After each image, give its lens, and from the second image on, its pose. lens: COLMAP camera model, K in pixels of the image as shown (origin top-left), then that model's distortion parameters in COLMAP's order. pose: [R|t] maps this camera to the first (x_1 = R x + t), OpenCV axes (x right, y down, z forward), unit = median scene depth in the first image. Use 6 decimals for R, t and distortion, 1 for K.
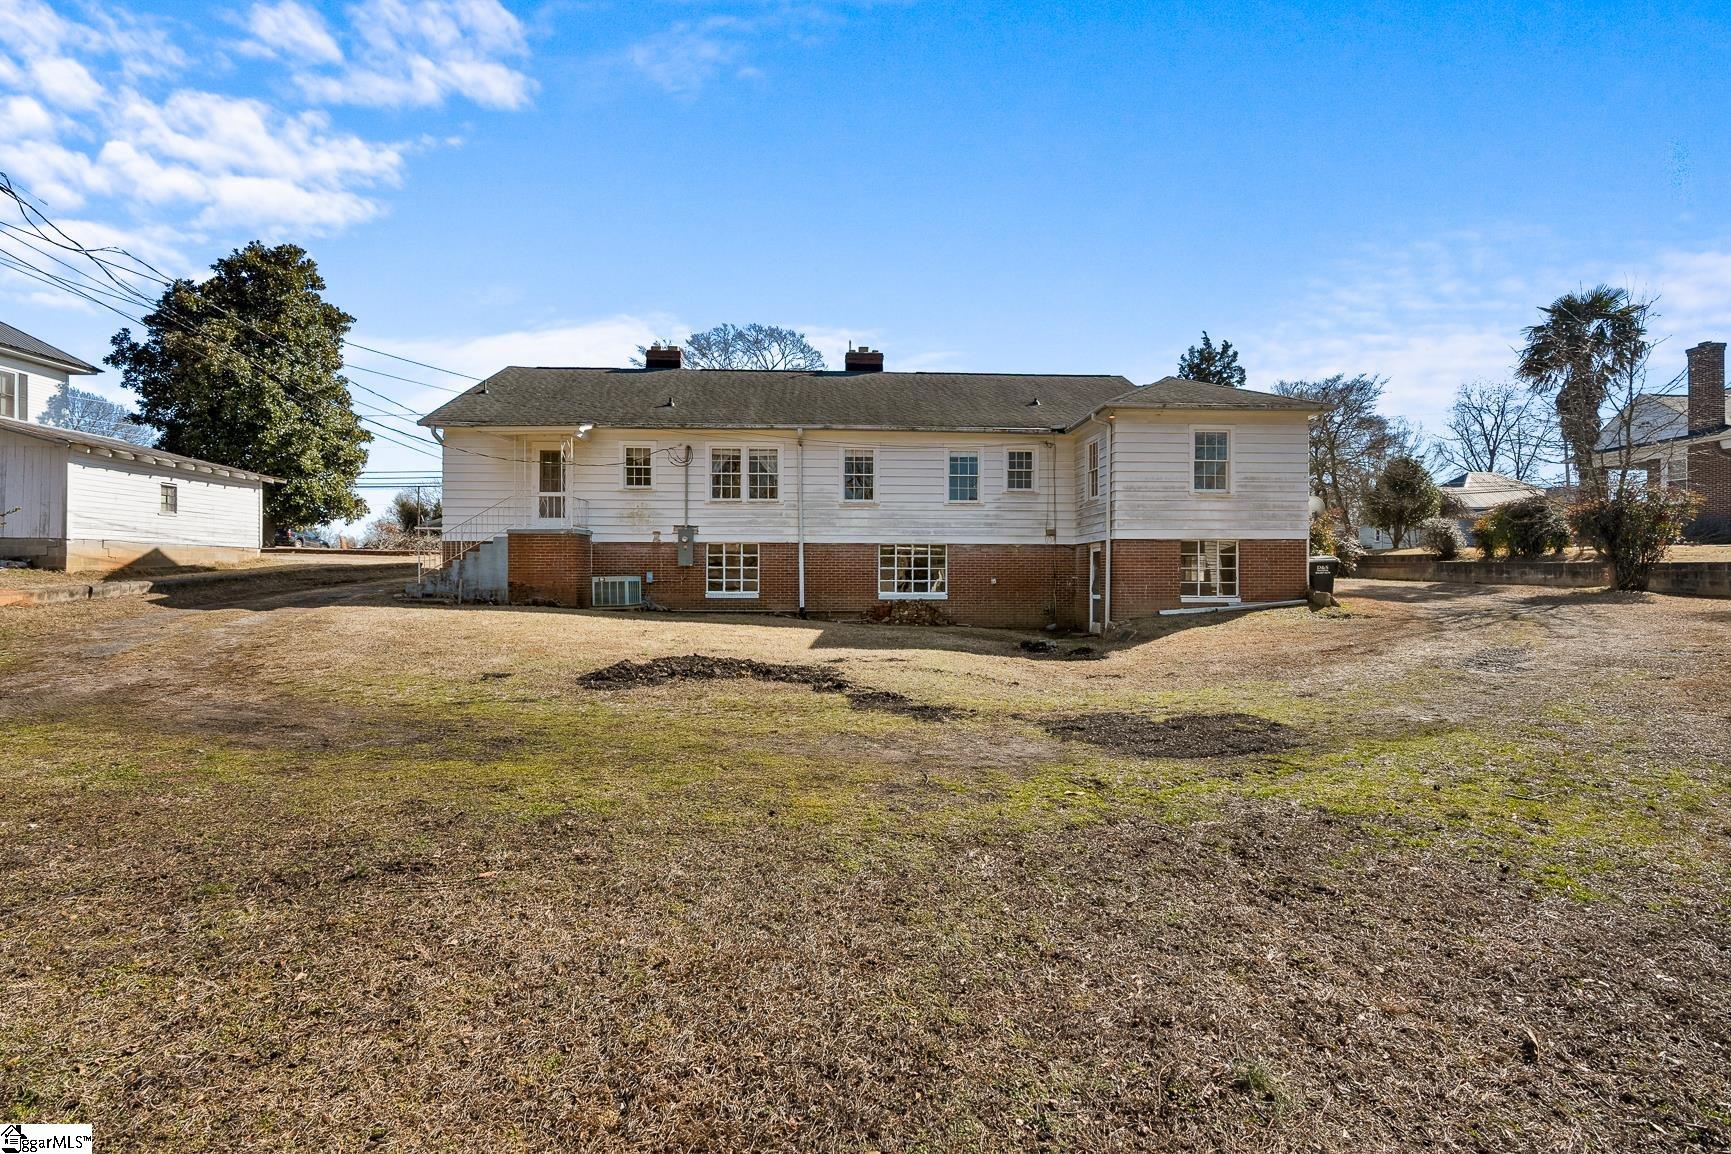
lens RADIAL K [[778.2, 0, 865.5], [0, 778.2, 577.0], [0, 0, 1]] dist [-0.013596, 0.004585]
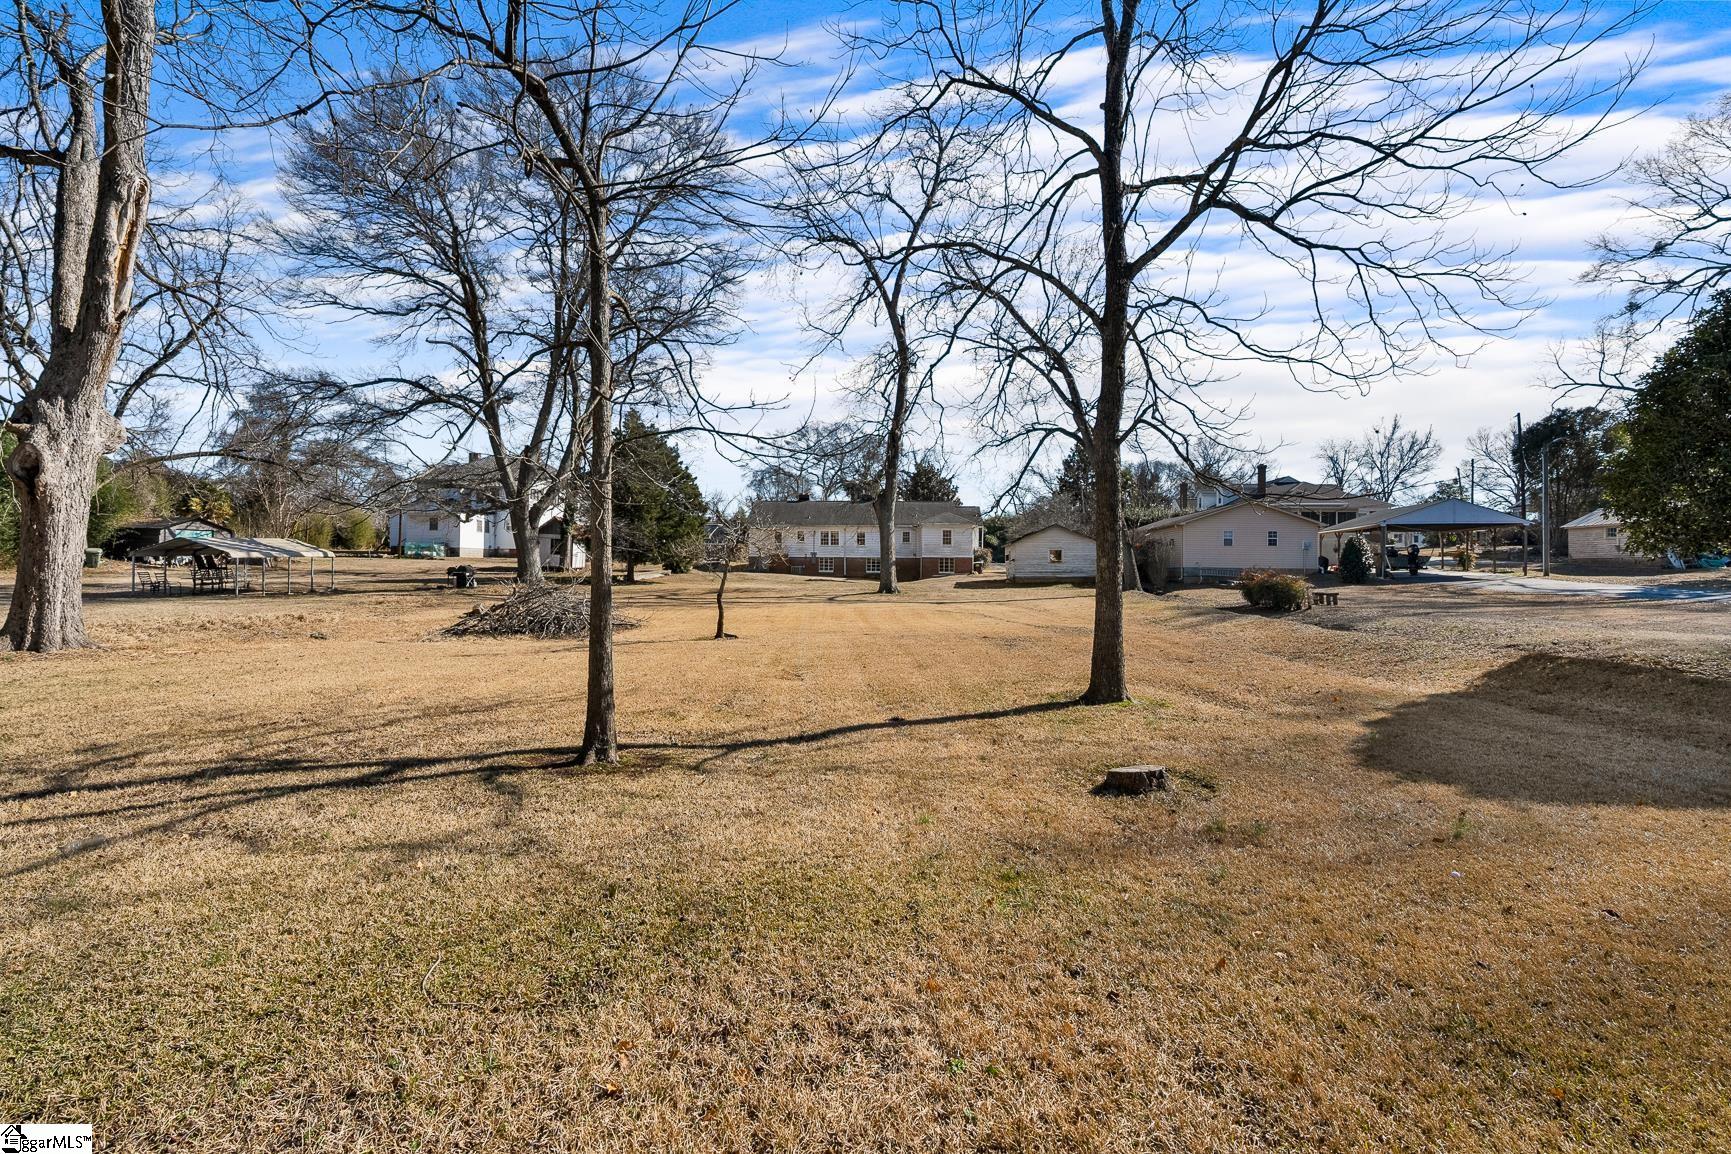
lens RADIAL K [[778.2, 0, 865.5], [0, 778.2, 577.0], [0, 0, 1]] dist [-0.013596, 0.004585]
pose [[0.994243, 0.006753, -0.106932, 0.396138], [-0.006390, 0.999973, 0.003735, 0.033260], [0.106954, -0.003031, 0.994259, -2.564040]]
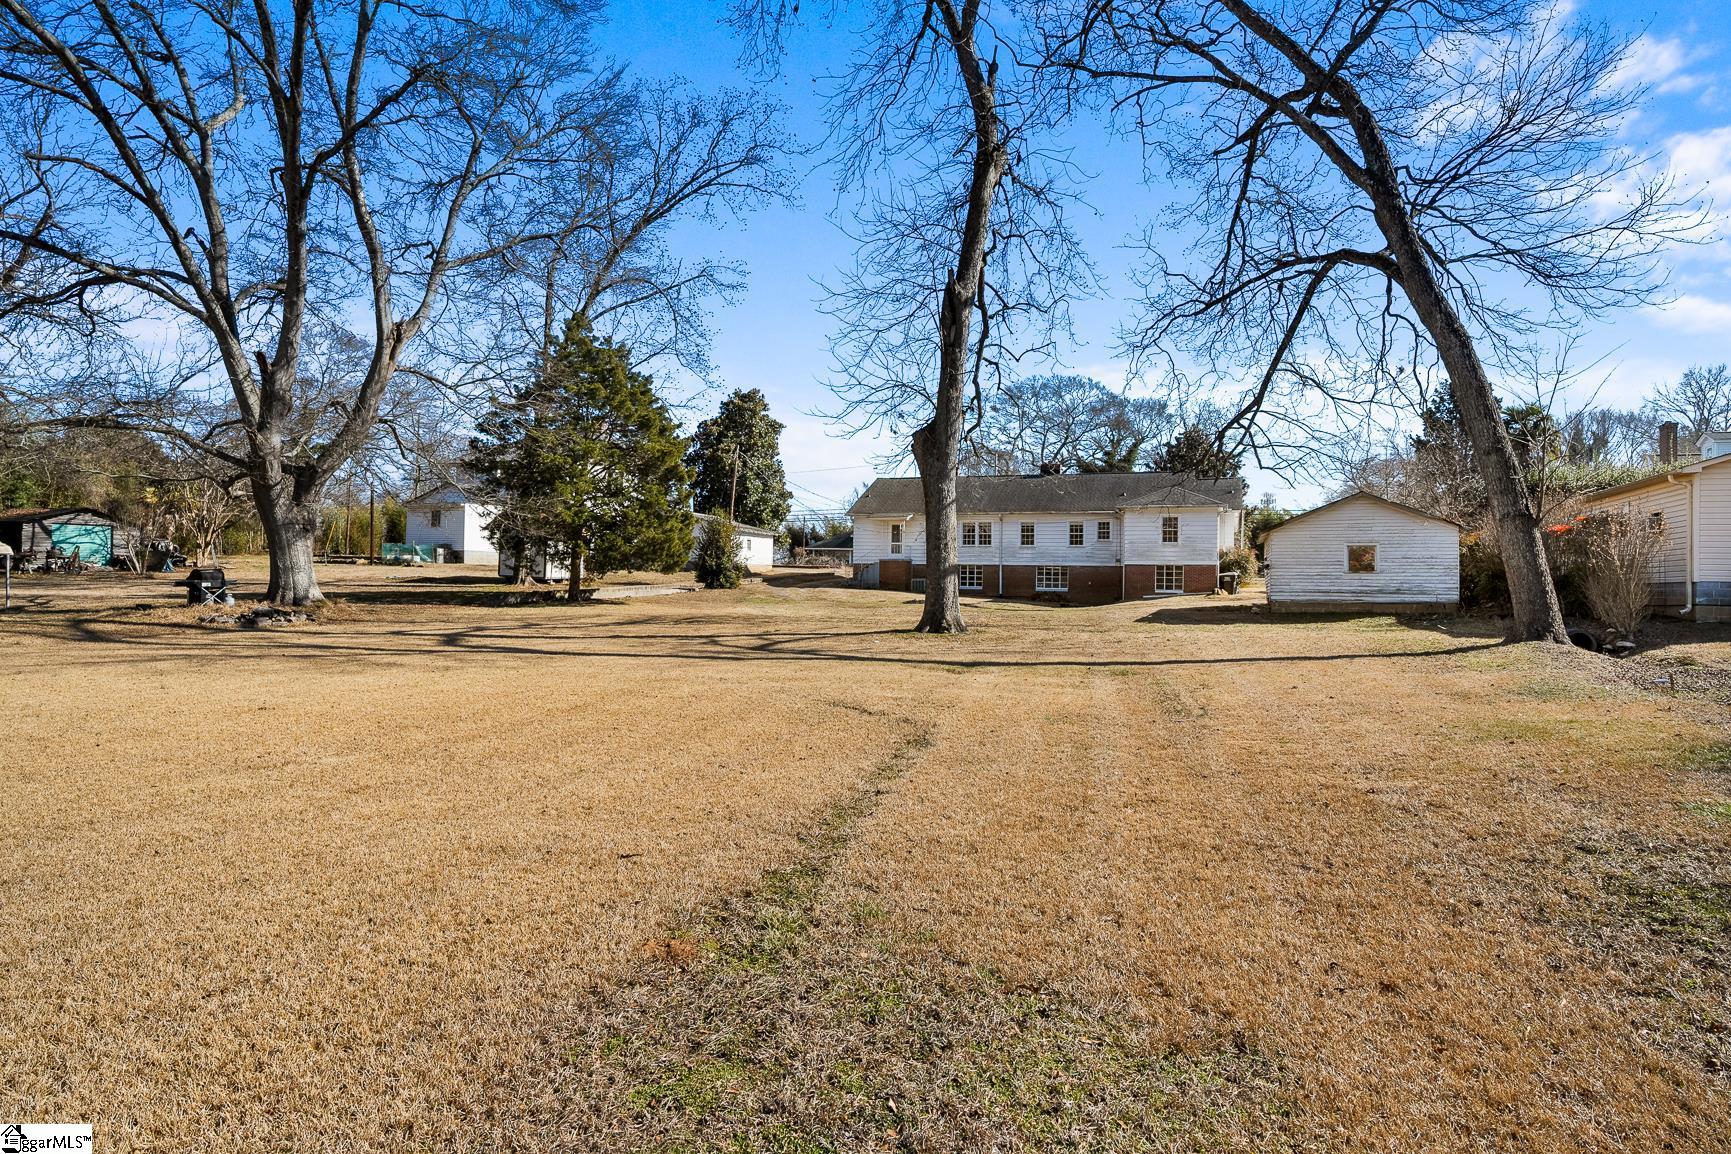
lens RADIAL K [[947.3, 0, 863.1], [0, 947.3, 585.2], [0, 0, 1]] dist [-0.002261, -0.000416]
pose [[0.917026, 0.012812, -0.398621, 0.627880], [-0.015599, 0.999871, -0.003749, 0.030324], [0.398521, 0.009656, 0.917108, -1.615881]]
